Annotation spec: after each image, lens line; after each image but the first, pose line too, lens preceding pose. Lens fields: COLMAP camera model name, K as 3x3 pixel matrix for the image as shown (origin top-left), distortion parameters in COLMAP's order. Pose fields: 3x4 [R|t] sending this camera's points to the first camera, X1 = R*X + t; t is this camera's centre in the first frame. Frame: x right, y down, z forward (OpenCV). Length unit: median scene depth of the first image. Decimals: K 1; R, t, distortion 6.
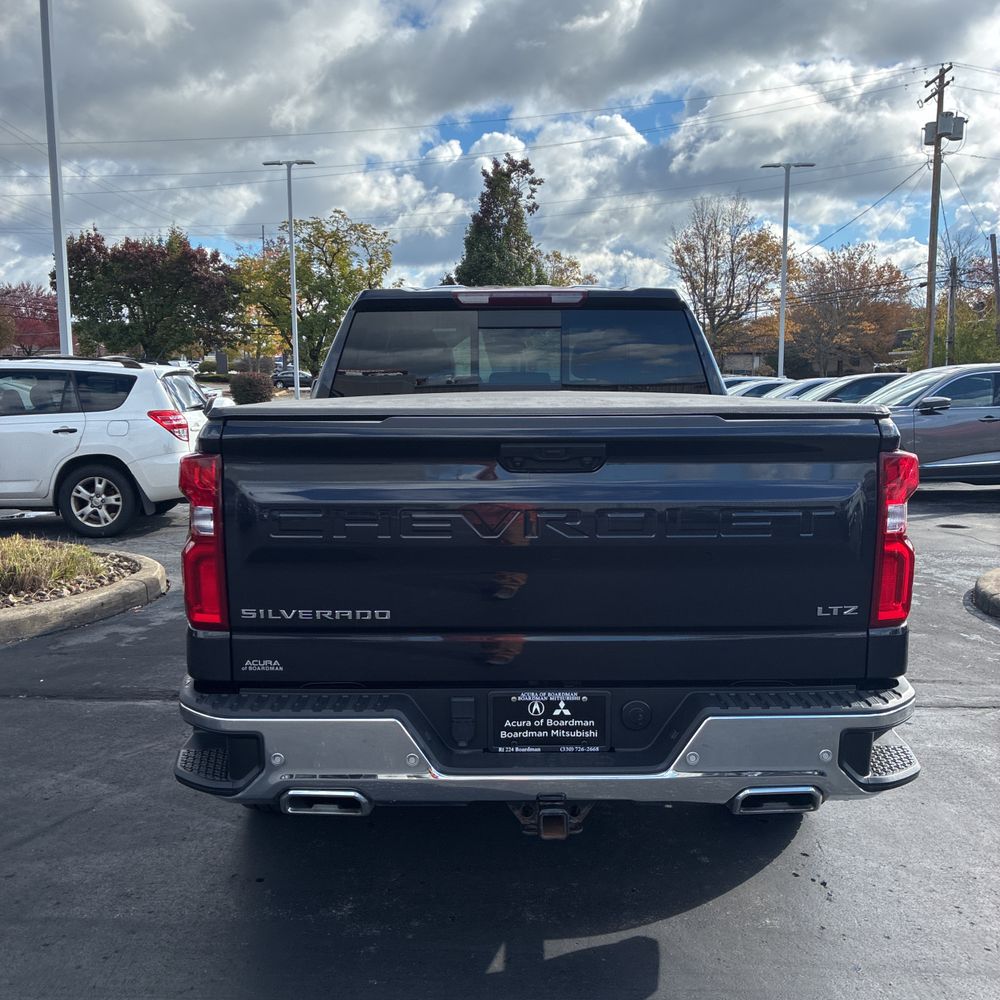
lens RADIAL K [[1043.7, 0, 501.1], [0, 1043.7, 525.4], [0, 0, 1]] dist [0.021478, 0.005103]
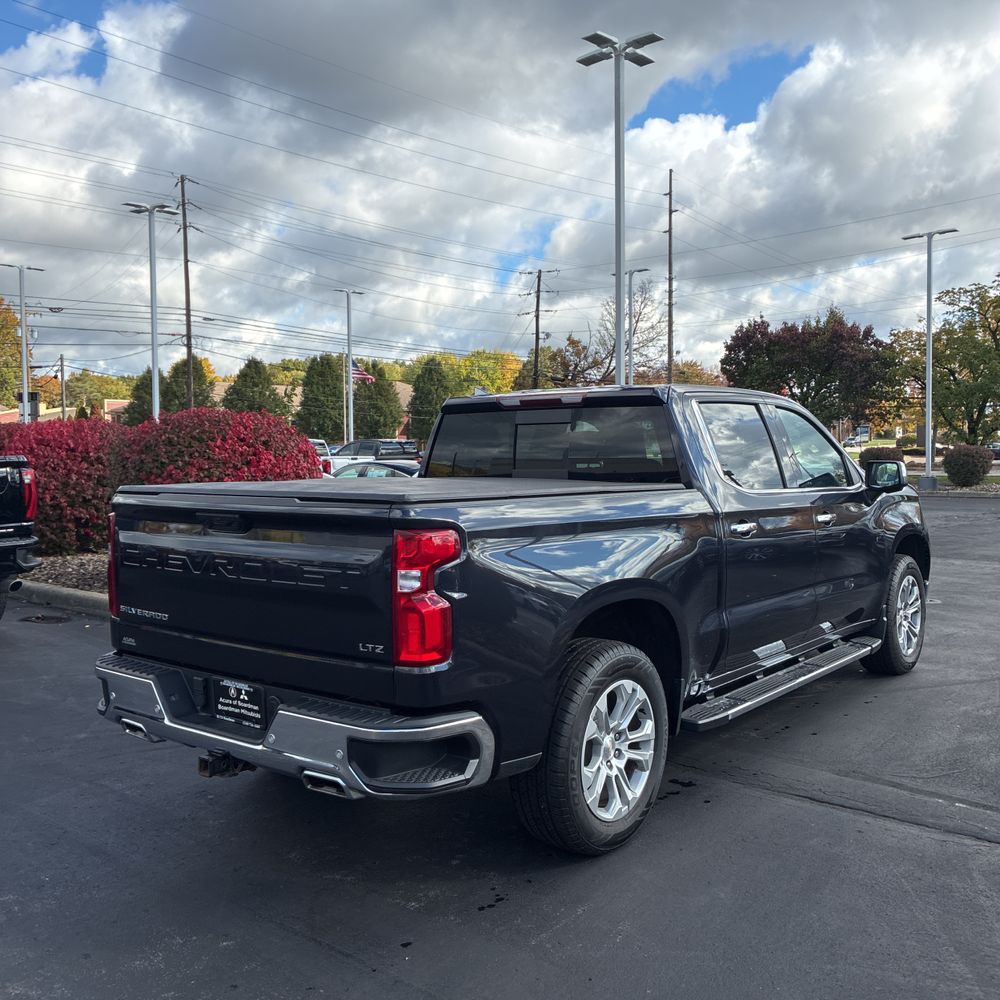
lens RADIAL K [[1045.5, 0, 470.7], [0, 1045.5, 512.1], [0, 0, 1]] dist [0.007248, 0.042469]
pose [[0.771049, 0.031608, -0.635991, 1.236729], [-0.083474, 0.995166, -0.051741, -0.031959], [0.631281, 0.092984, 0.769960, 0.038545]]
